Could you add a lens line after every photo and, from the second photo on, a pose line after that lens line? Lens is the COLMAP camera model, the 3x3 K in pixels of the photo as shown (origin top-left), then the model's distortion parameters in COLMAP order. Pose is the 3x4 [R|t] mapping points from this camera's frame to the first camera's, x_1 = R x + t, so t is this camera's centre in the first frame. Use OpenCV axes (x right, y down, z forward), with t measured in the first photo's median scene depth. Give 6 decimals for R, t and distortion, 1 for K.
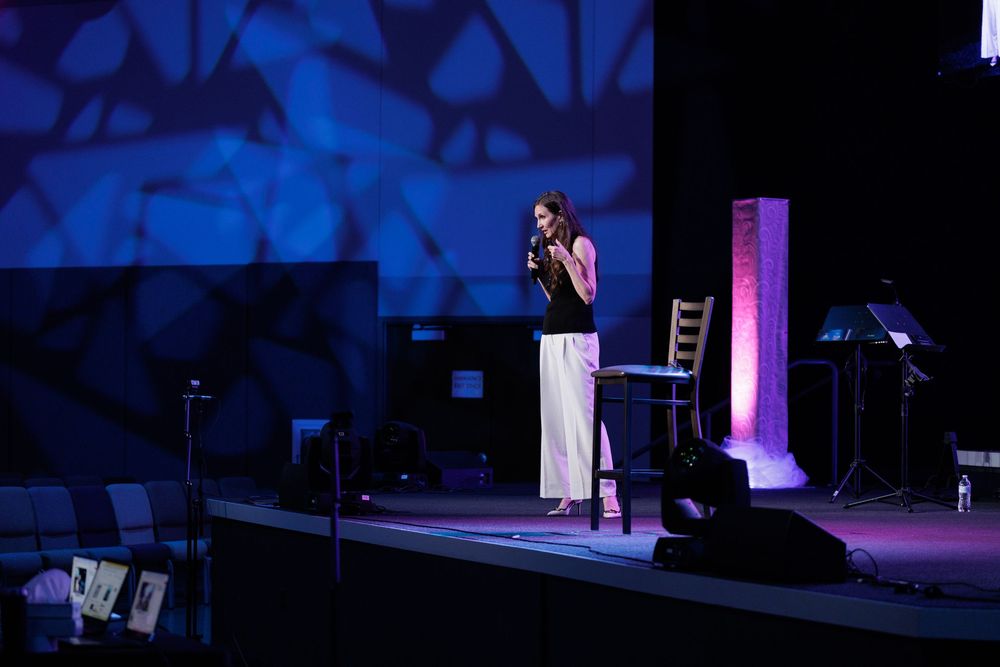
lens RADIAL K [[2805.1, 0, 500.0], [0, 2805.1, 333.5], [0, 0, 1]] dist [-0.421521, -0.093346]
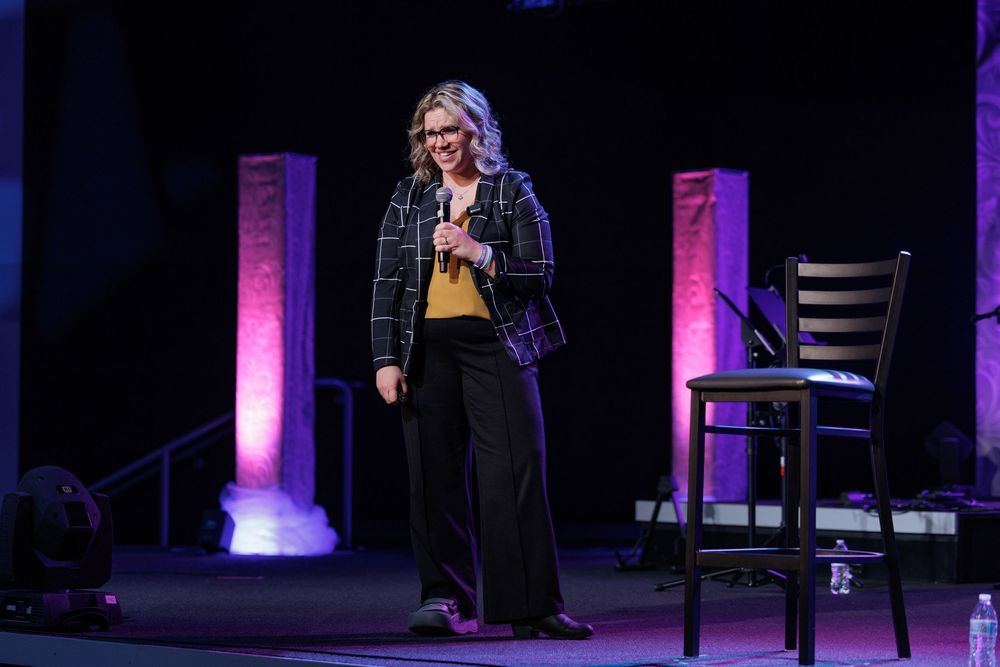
lens RADIAL K [[2763.1, 0, 500.0], [0, 2763.1, 333.5], [0, 0, 1]] dist [0.016472, -0.019827]
pose [[0.911752, 0.013220, 0.410529, -0.130151], [-0.007820, 0.999859, -0.014830, 0.007229], [-0.410668, 0.010311, 0.911727, 0.280041]]
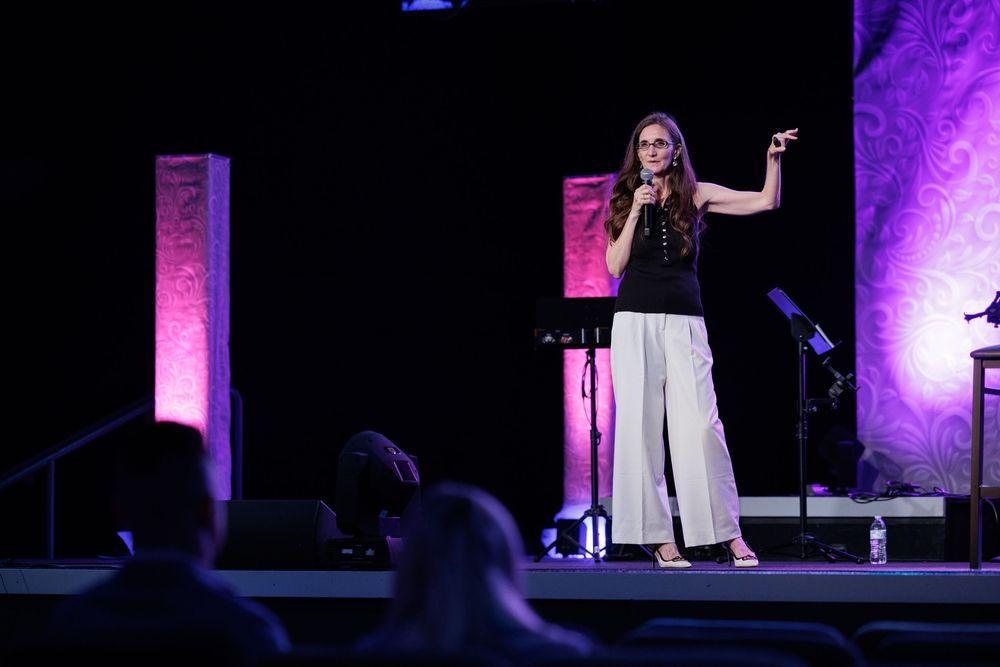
lens RADIAL K [[3812.0, 0, 500.0], [0, 3812.0, 333.5], [0, 0, 1]] dist [-0.108624, 1.636349]
pose [[0.797411, 0.020802, 0.603078, -0.376270], [-0.004245, 0.999574, -0.028866, 0.021789], [-0.603422, 0.020458, 0.797160, 0.154890]]
